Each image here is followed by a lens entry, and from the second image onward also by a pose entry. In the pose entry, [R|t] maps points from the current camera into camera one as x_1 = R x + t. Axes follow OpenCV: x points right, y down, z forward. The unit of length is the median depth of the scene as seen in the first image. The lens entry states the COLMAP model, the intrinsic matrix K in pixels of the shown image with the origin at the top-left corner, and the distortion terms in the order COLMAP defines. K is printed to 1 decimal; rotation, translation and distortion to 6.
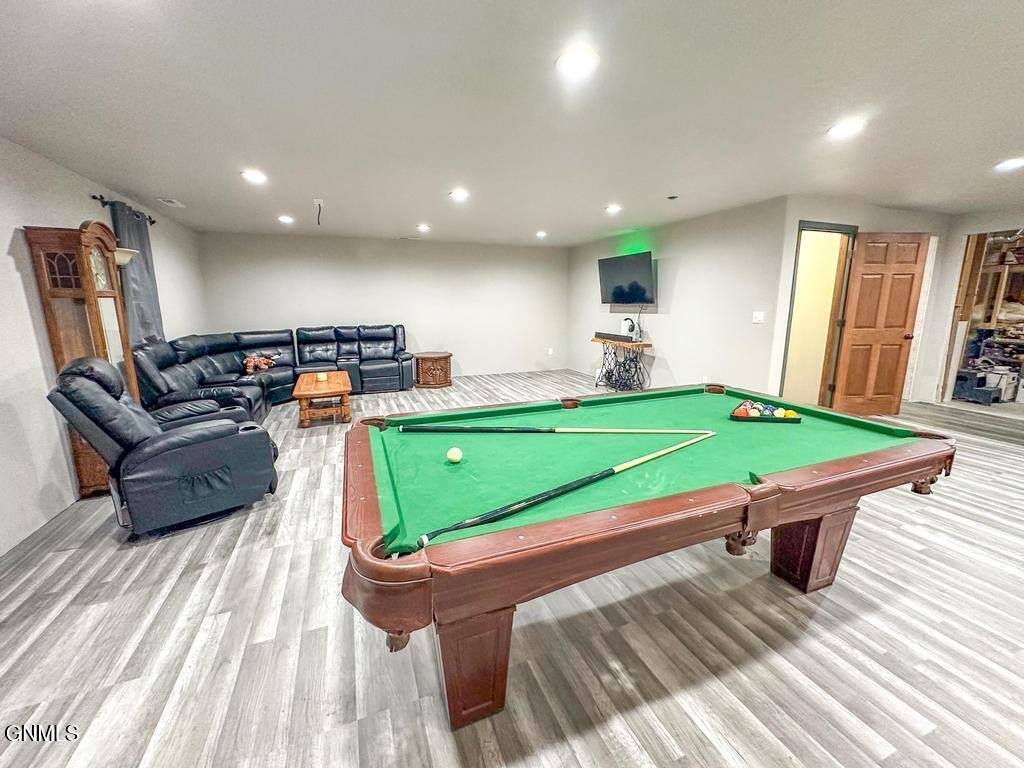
lens RADIAL K [[422.2, 0, 518.5], [0, 422.2, 382.5], [0, 0, 1]] dist [-0.006549, 0.002174]
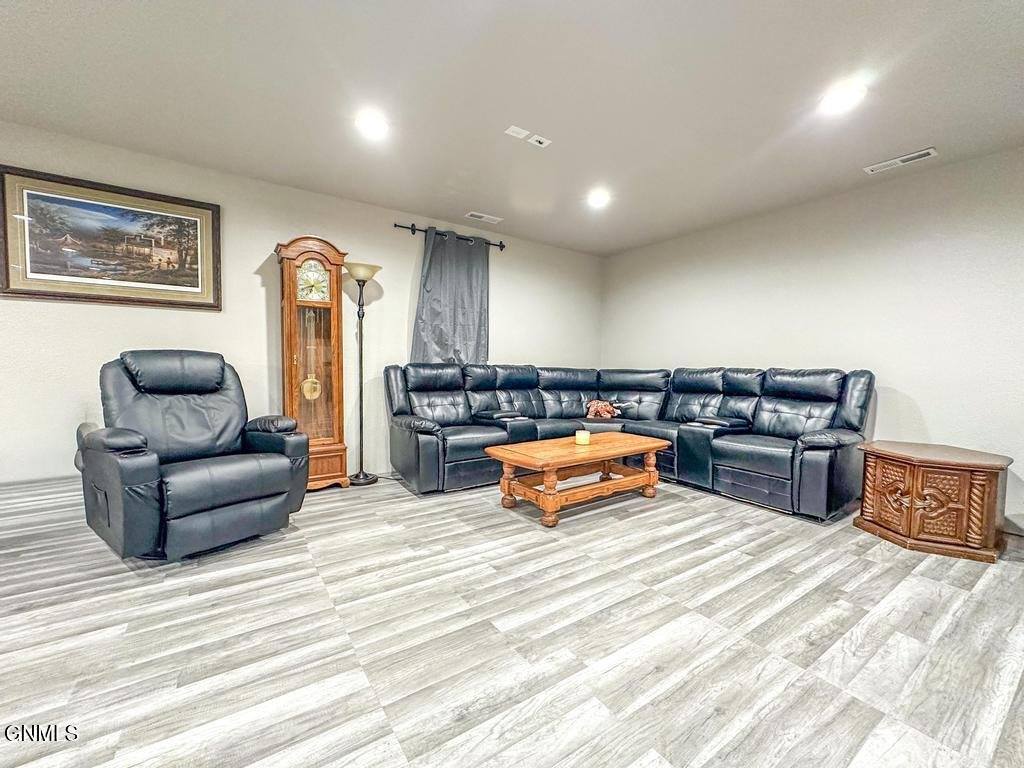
lens RADIAL K [[422.2, 0, 508.4], [0, 422.2, 387.1], [0, 0, 1]] dist [-0.006549, 0.002174]
pose [[0.213940, 0.063715, -0.974767, 0.074517], [-0.200034, 0.979582, 0.020126, -0.058346], [0.956146, 0.190681, 0.222317, 0.585181]]
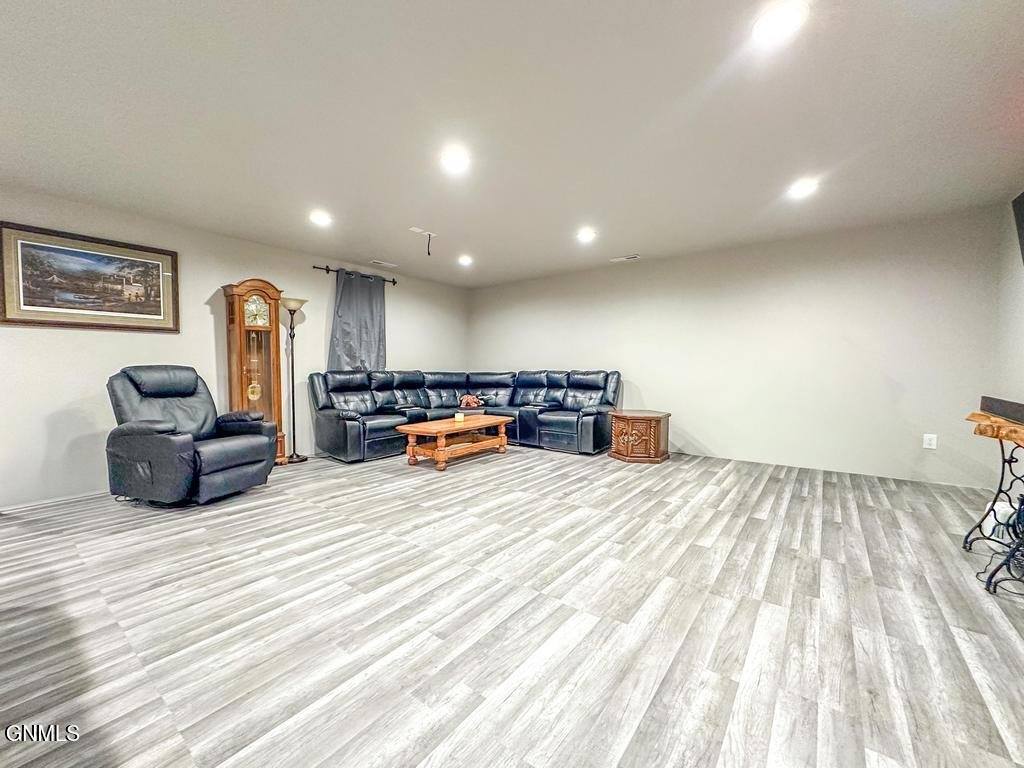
lens RADIAL K [[422.2, 0, 518.2], [0, 422.2, 378.6], [0, 0, 1]] dist [-0.006549, 0.002174]
pose [[0.521205, 0.032248, -0.852822, 0.313394], [-0.166169, 0.983996, -0.064347, -0.045966], [0.837098, 0.175251, 0.518222, 0.473730]]
